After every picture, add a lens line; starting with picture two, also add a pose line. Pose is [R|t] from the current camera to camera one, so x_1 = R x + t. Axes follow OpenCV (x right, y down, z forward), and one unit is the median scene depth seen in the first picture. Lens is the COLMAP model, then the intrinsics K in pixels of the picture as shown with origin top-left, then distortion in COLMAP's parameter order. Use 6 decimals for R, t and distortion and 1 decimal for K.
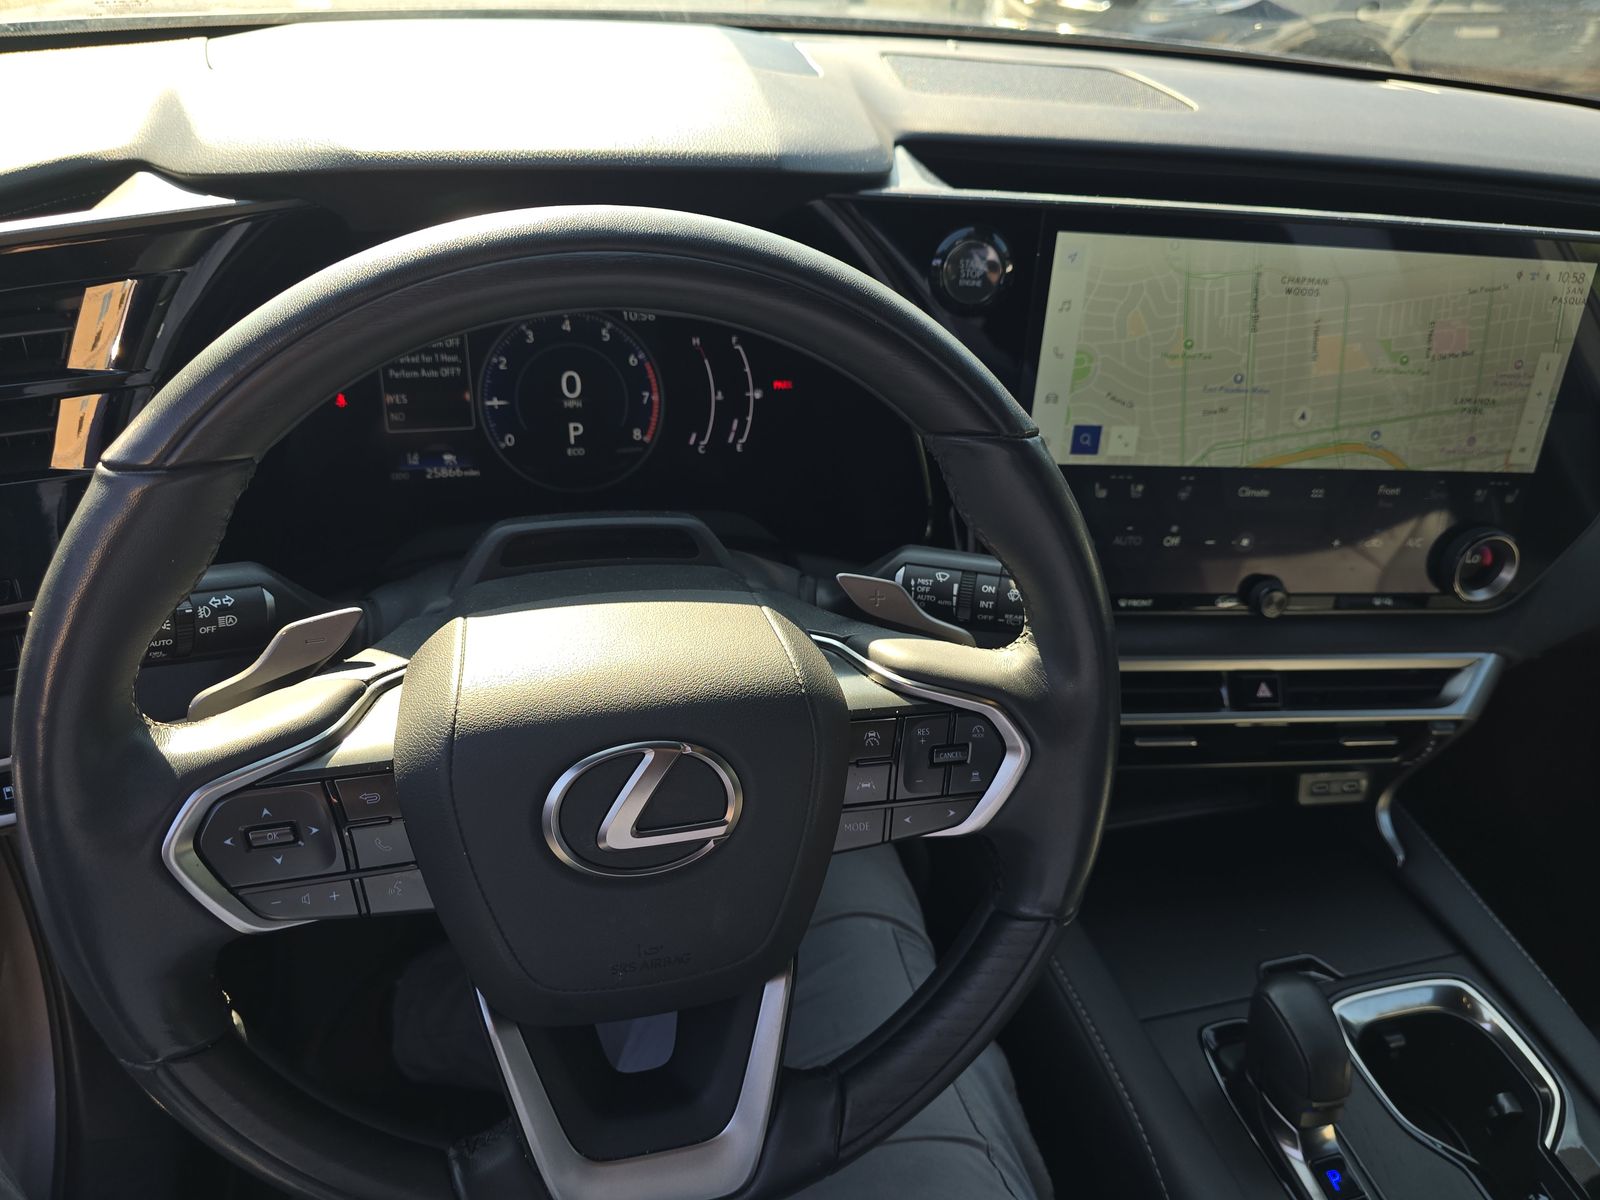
lens RADIAL K [[1102.1, 0, 800.0], [0, 1102.1, 600.0], [0, 0, 1]] dist [0.022914, -0.043591]
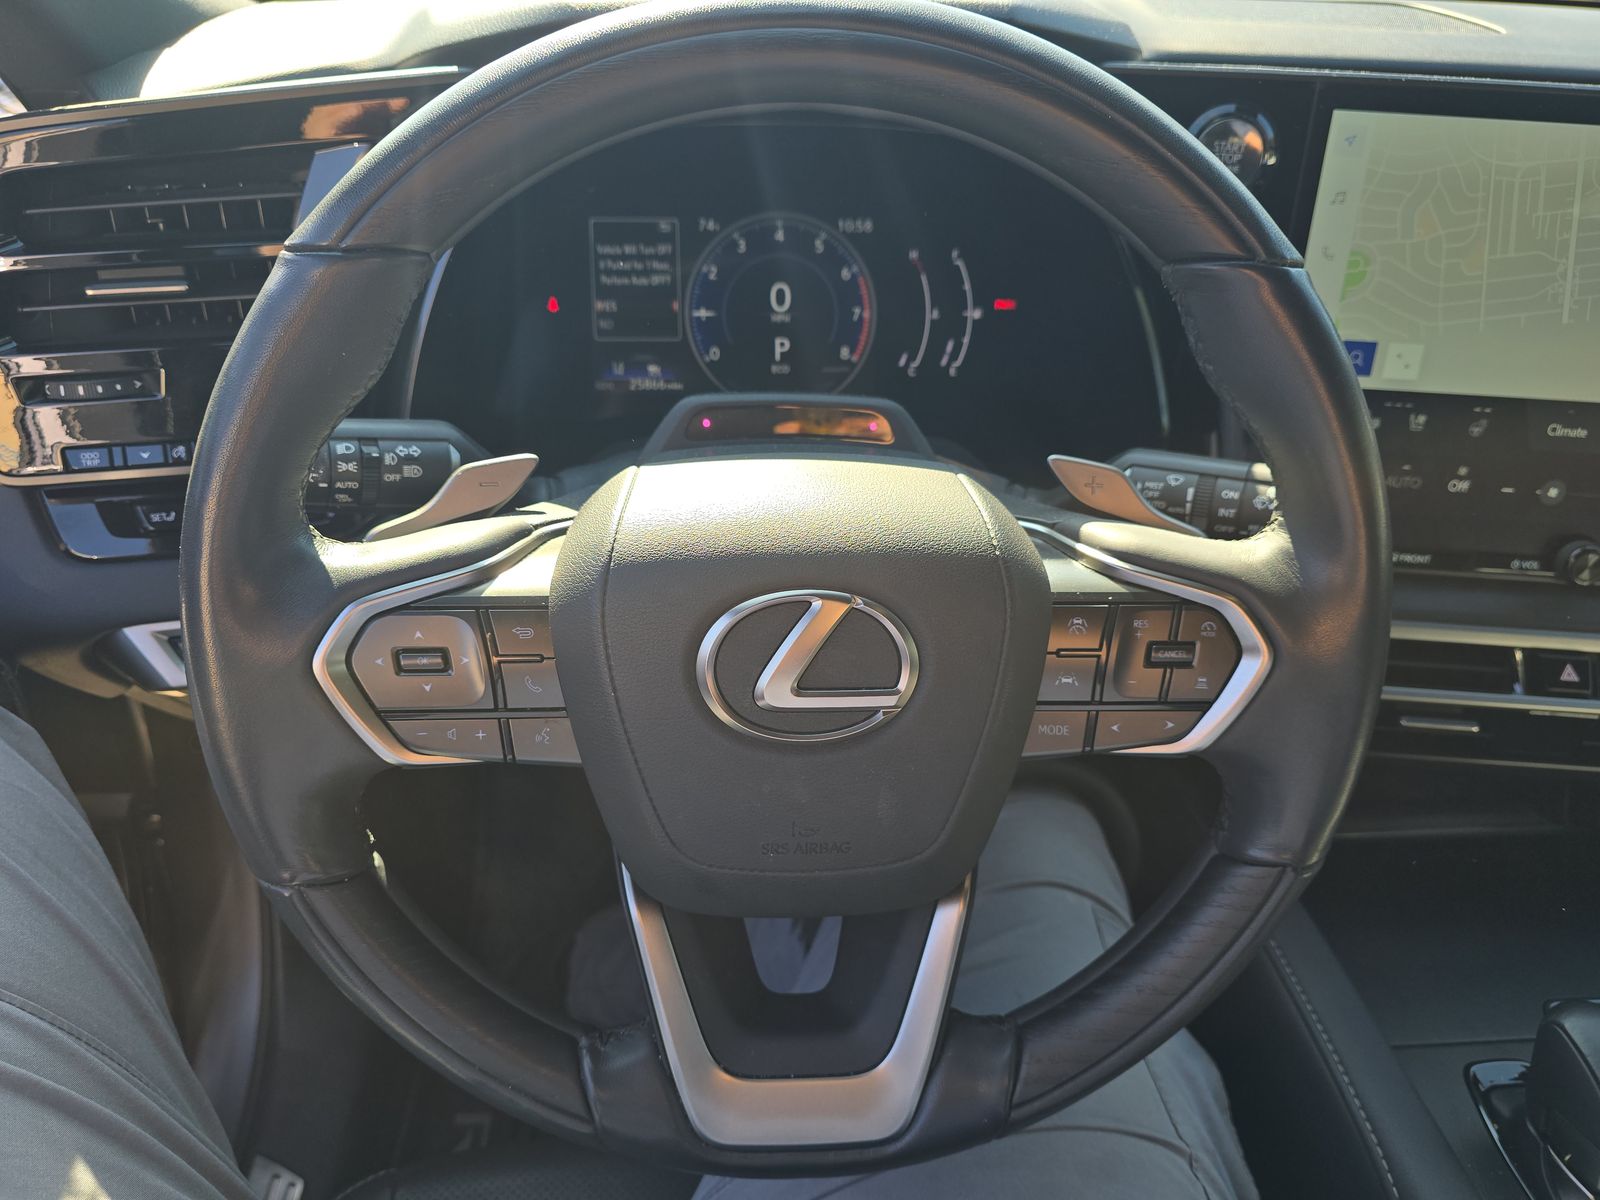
lens RADIAL K [[1080.2, 0, 805.9], [0, 1080.2, 638.3], [0, 0, 1]] dist [0.021286, -0.042655]
pose [[0.978250, 0.059747, -0.198640, 0.022063], [-0.067440, 0.997204, -0.032184, 0.150571], [0.196161, 0.044880, 0.979544, 0.112454]]
